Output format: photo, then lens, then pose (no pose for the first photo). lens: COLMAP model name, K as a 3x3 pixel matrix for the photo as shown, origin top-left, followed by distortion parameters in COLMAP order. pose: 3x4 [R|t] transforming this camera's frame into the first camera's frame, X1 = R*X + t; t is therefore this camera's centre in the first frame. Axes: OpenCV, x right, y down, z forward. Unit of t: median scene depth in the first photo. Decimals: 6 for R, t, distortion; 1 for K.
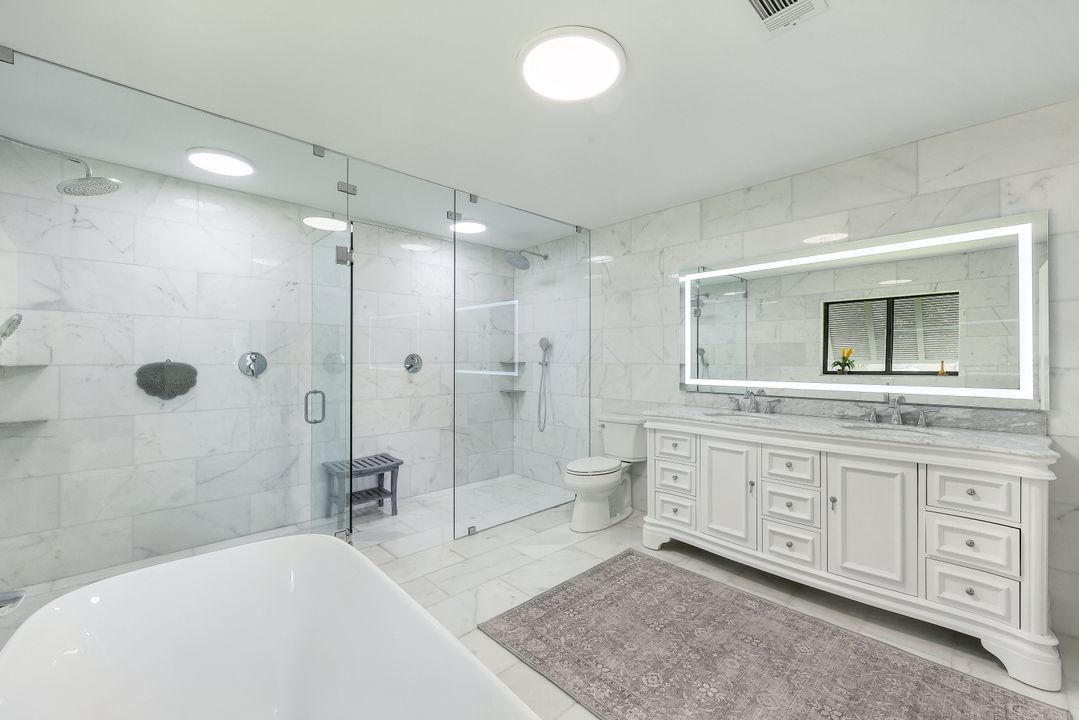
lens RADIAL K [[451.0, 0, 542.2], [0, 451.0, 359.1], [0, 0, 1]] dist [0.000834, 0.000106]
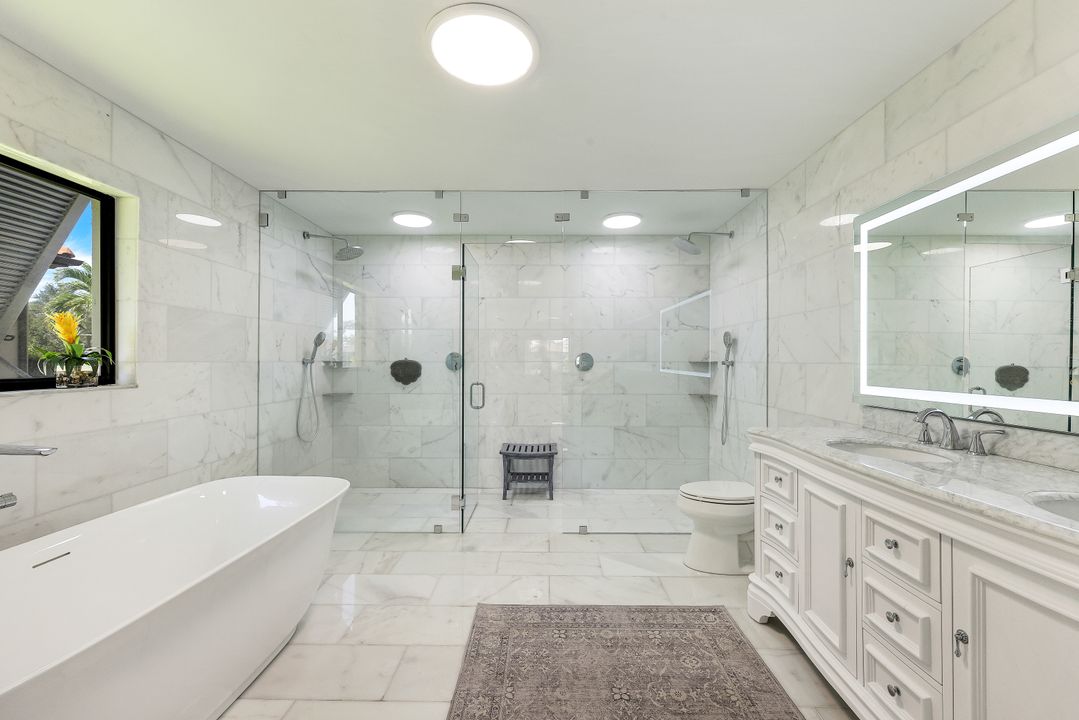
lens RADIAL K [[451.0, 0, 542.2], [0, 451.0, 359.1], [0, 0, 1]] dist [0.000834, 0.000106]
pose [[0.701152, -0.002643, -0.713007, 0.487377], [-0.000986, 0.999989, -0.004676, 0.009620], [0.713011, 0.003981, 0.701141, 0.237694]]
